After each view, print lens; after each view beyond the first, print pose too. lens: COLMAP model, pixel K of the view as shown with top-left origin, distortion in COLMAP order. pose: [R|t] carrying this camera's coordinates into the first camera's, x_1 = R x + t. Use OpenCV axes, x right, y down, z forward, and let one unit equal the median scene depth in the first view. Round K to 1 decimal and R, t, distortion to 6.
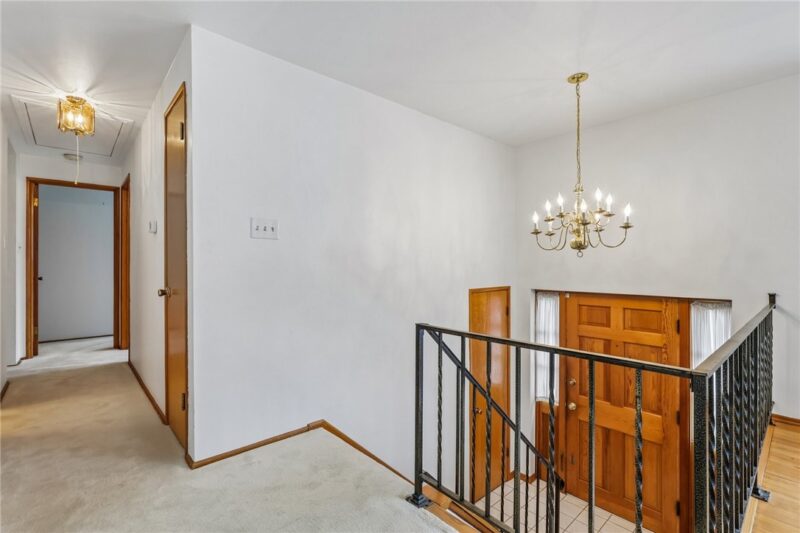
lens RADIAL K [[368.1, 0, 397.8], [0, 368.1, 265.0], [0, 0, 1]] dist [-0.001992, 0.000326]
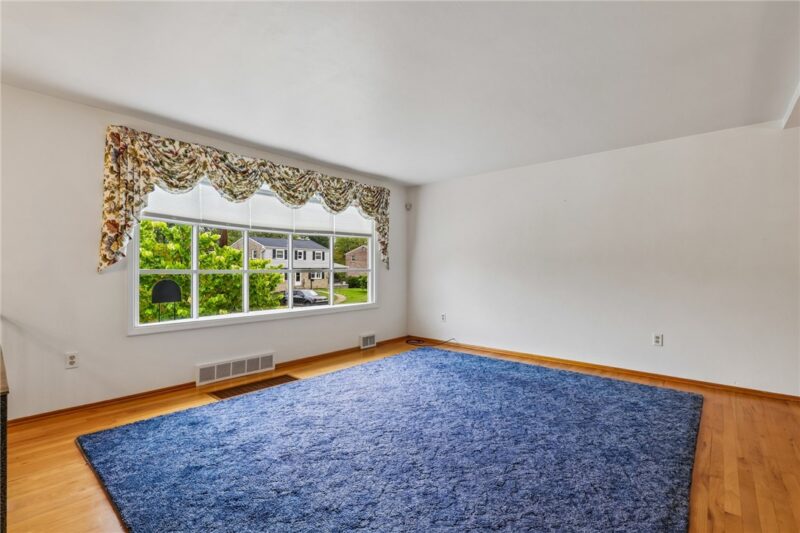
lens RADIAL K [[368.1, 0, 397.8], [0, 368.1, 265.0], [0, 0, 1]] dist [-0.001992, 0.000326]
pose [[-0.119969, 0.009238, 0.992735, -0.062239], [0.001465, 0.999957, -0.009129, -0.002448], [-0.992777, 0.000360, -0.119977, 0.047754]]
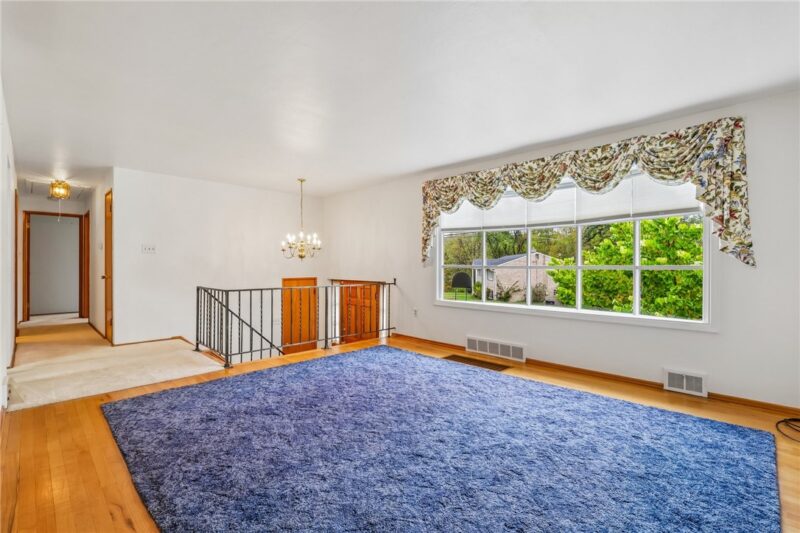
lens RADIAL K [[368.1, 0, 397.8], [0, 368.1, 265.0], [0, 0, 1]] dist [-0.001992, 0.000326]
pose [[0.998205, 0.001985, 0.059858, 0.786563], [-0.001837, 0.999995, -0.002531, 0.004026], [-0.059863, 0.002417, 0.998204, -1.036745]]
